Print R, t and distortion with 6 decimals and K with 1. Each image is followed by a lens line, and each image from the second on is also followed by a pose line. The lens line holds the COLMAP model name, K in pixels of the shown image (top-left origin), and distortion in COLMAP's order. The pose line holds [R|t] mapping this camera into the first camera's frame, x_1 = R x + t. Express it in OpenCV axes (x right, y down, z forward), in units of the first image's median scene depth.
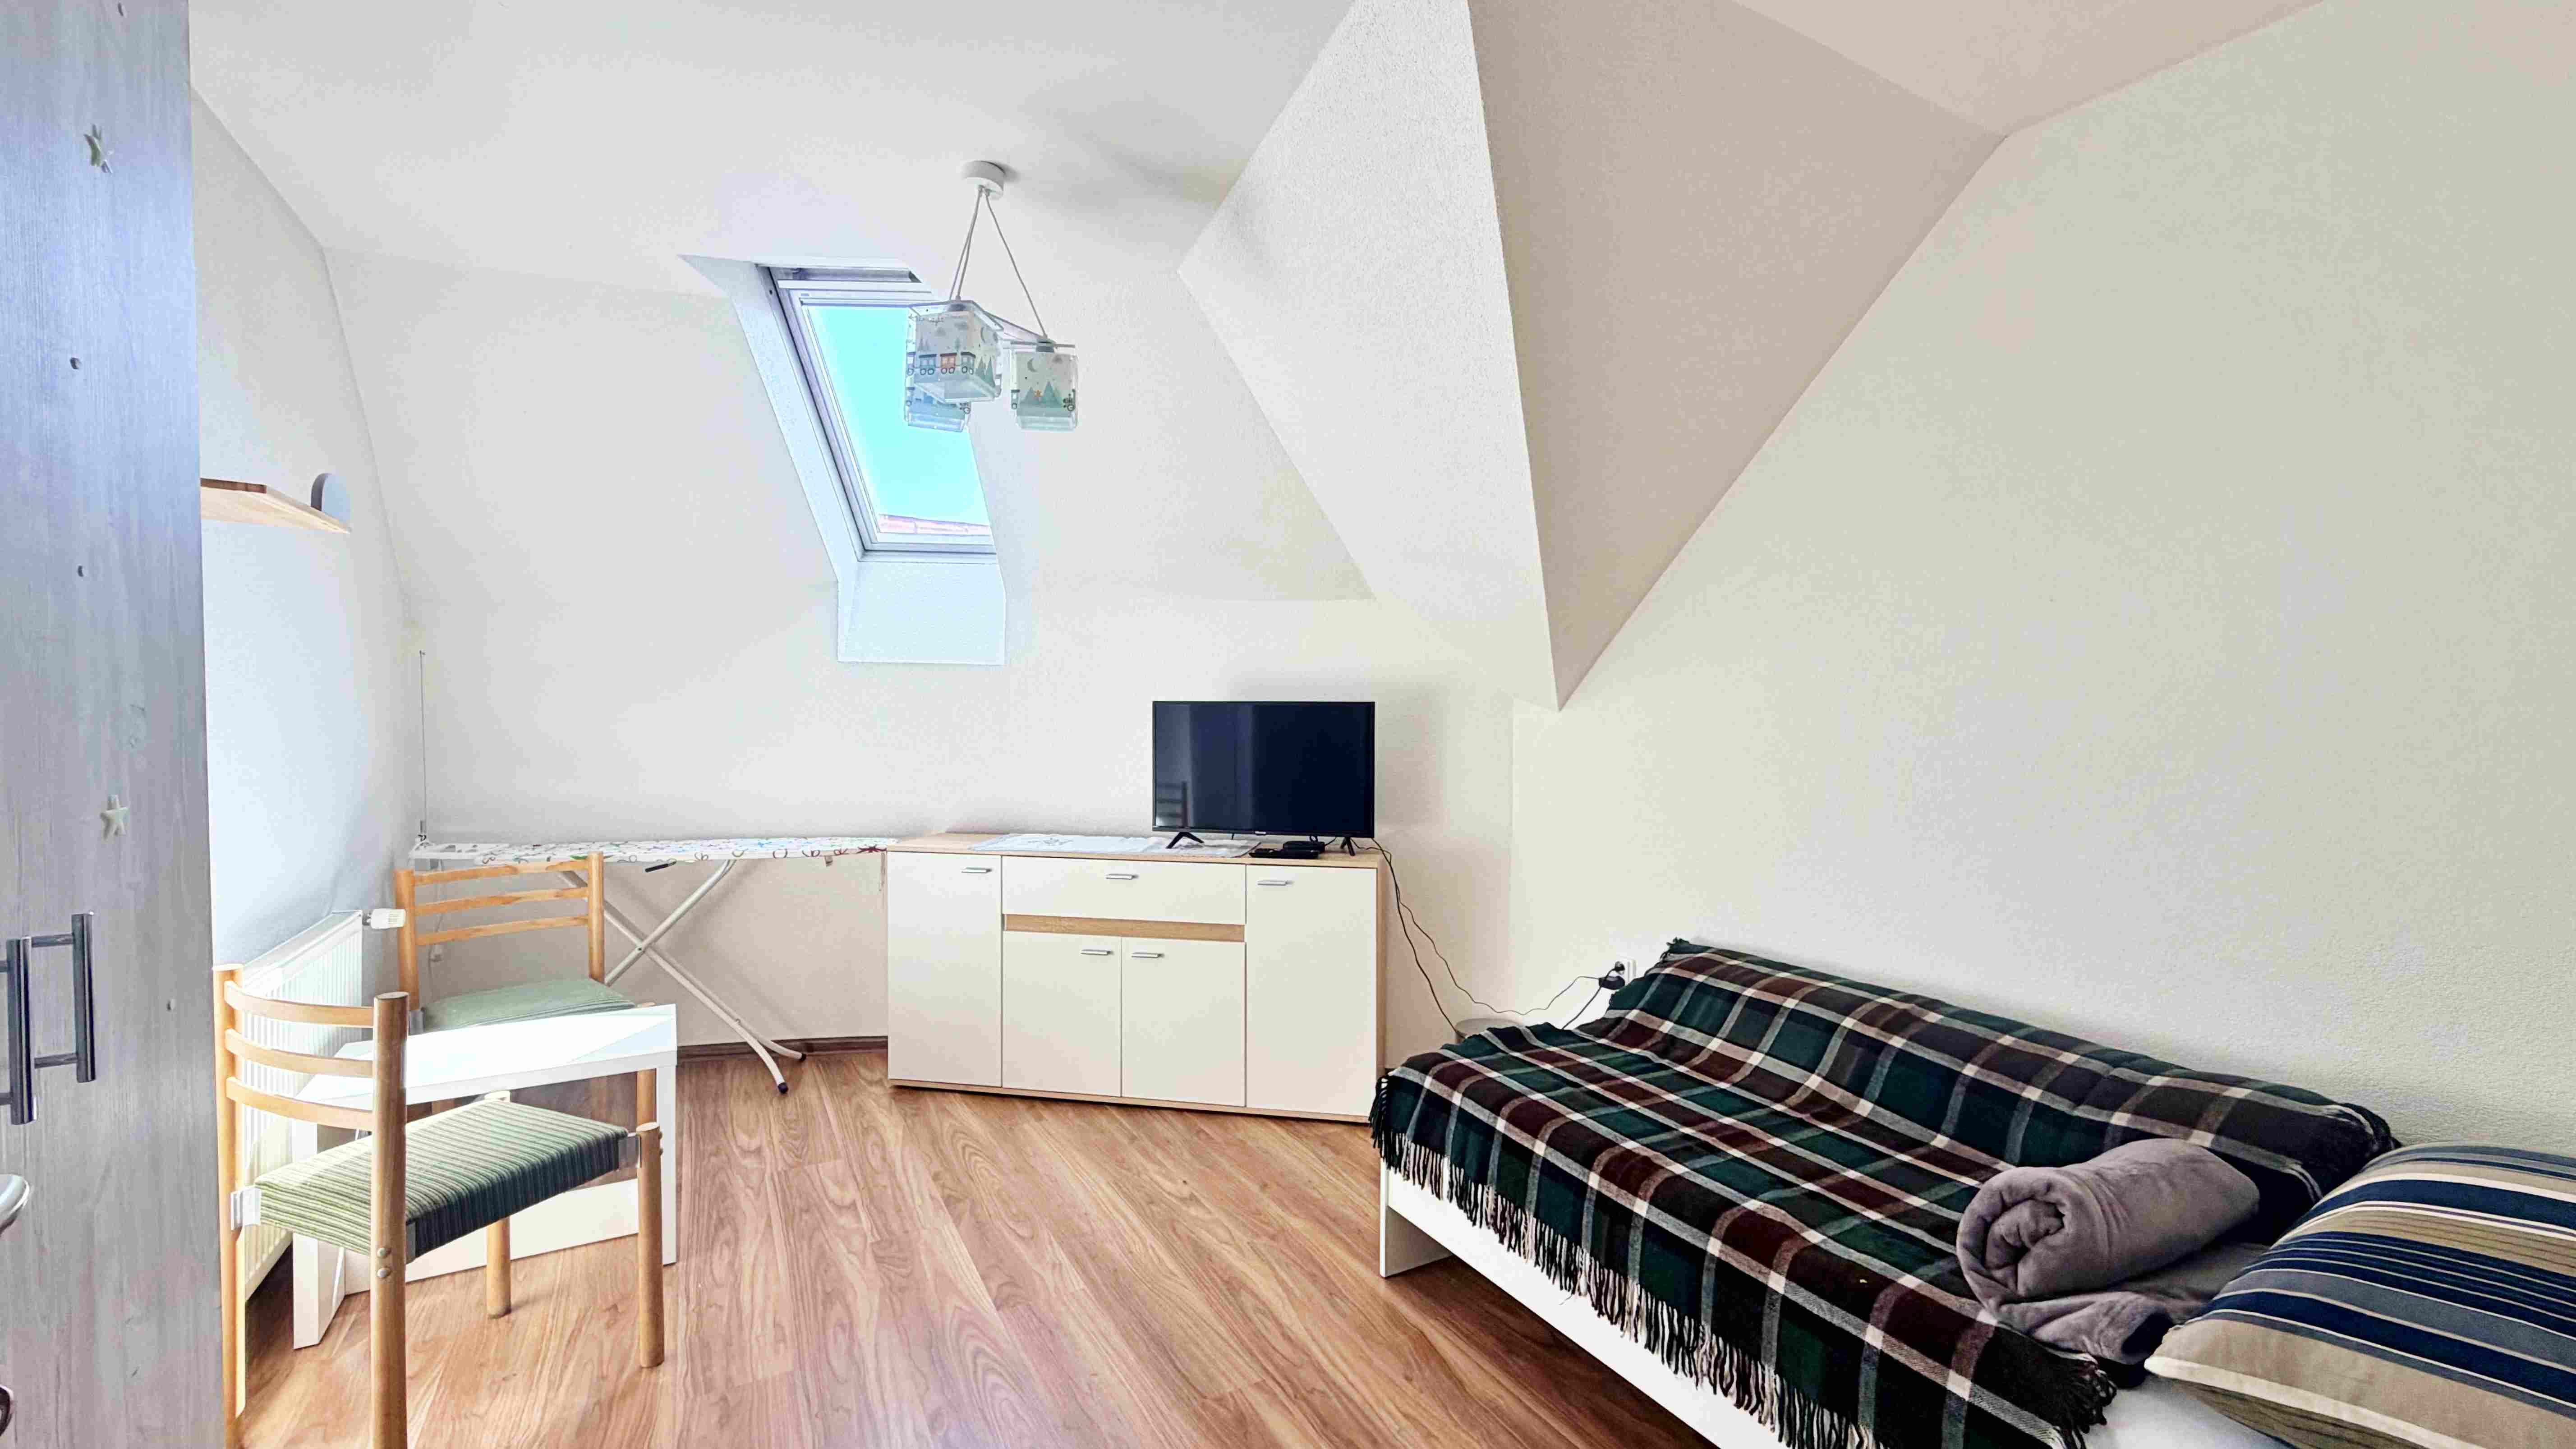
lens RADIAL K [[1027.5, 0, 1282.0], [0, 1027.5, 722.1], [0, 0, 1]] dist [-0.000136, 0.000750]
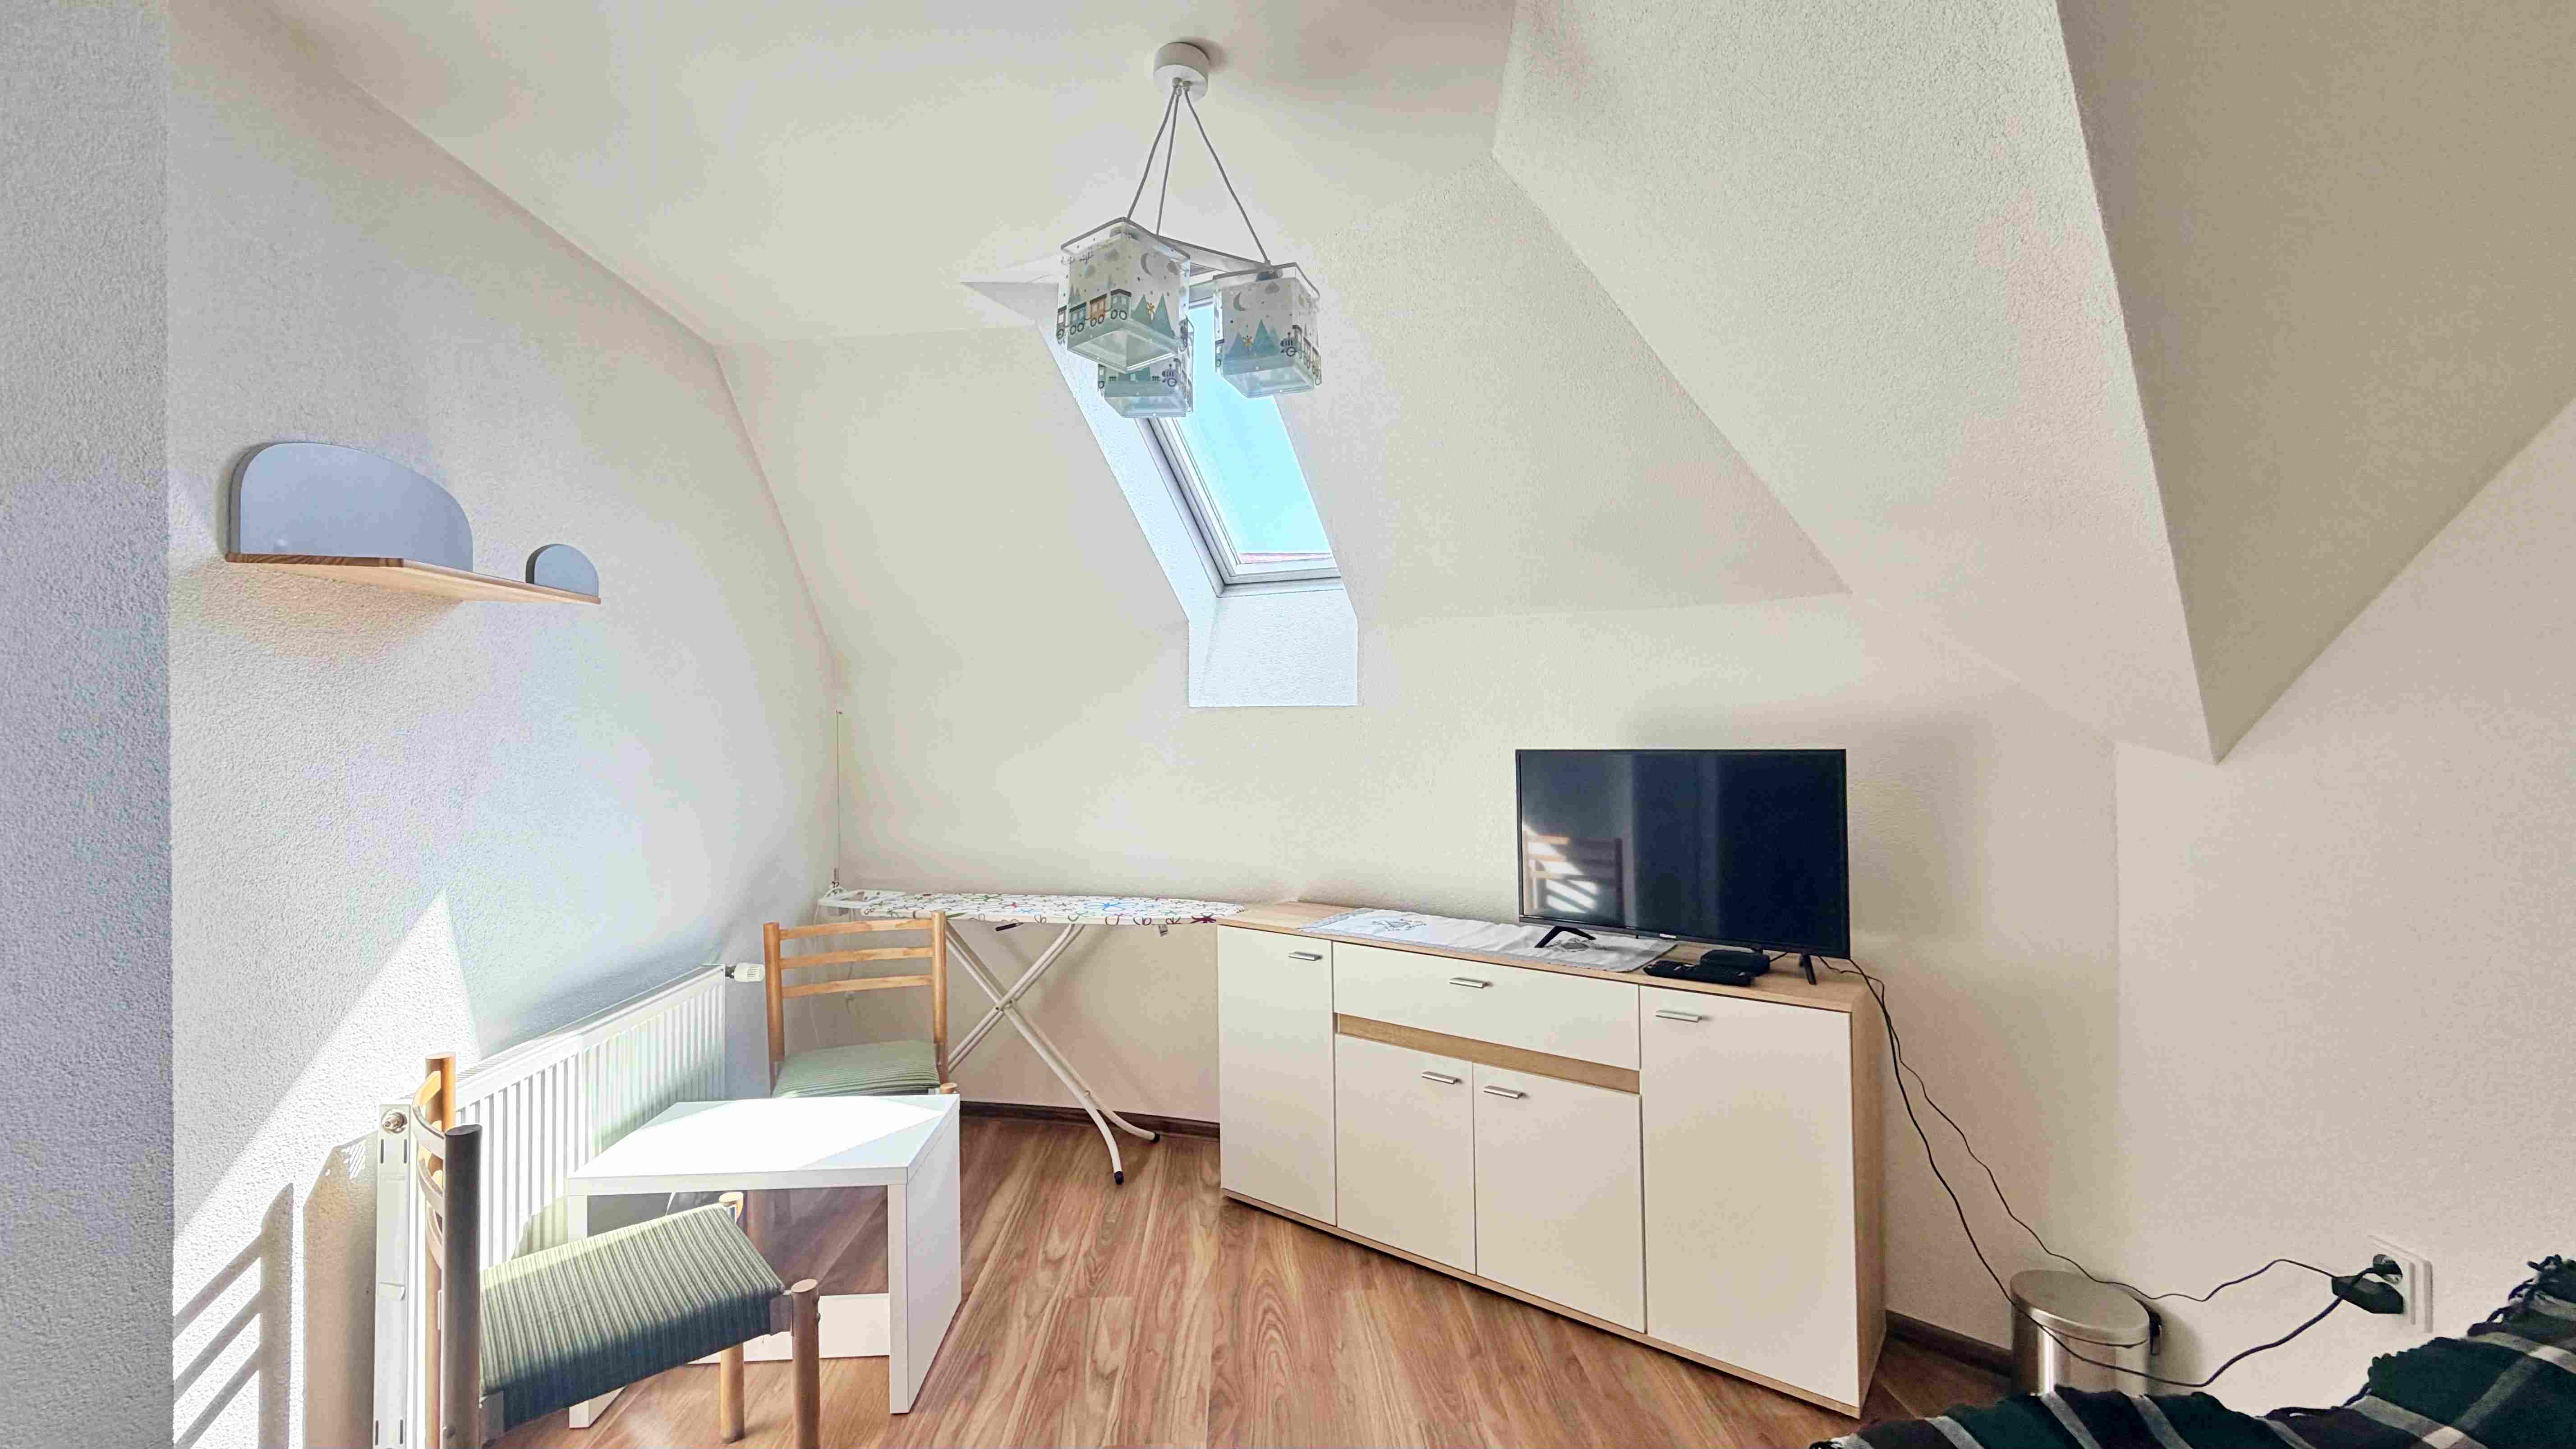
lens RADIAL K [[1027.5, 0, 1282.0], [0, 1027.5, 722.1], [0, 0, 1]] dist [-0.000136, 0.000750]
pose [[0.887260, -0.020987, -0.460791, 0.077242], [0.009553, 0.999586, -0.027131, -0.023747], [0.461170, 0.019670, 0.887094, 0.269941]]
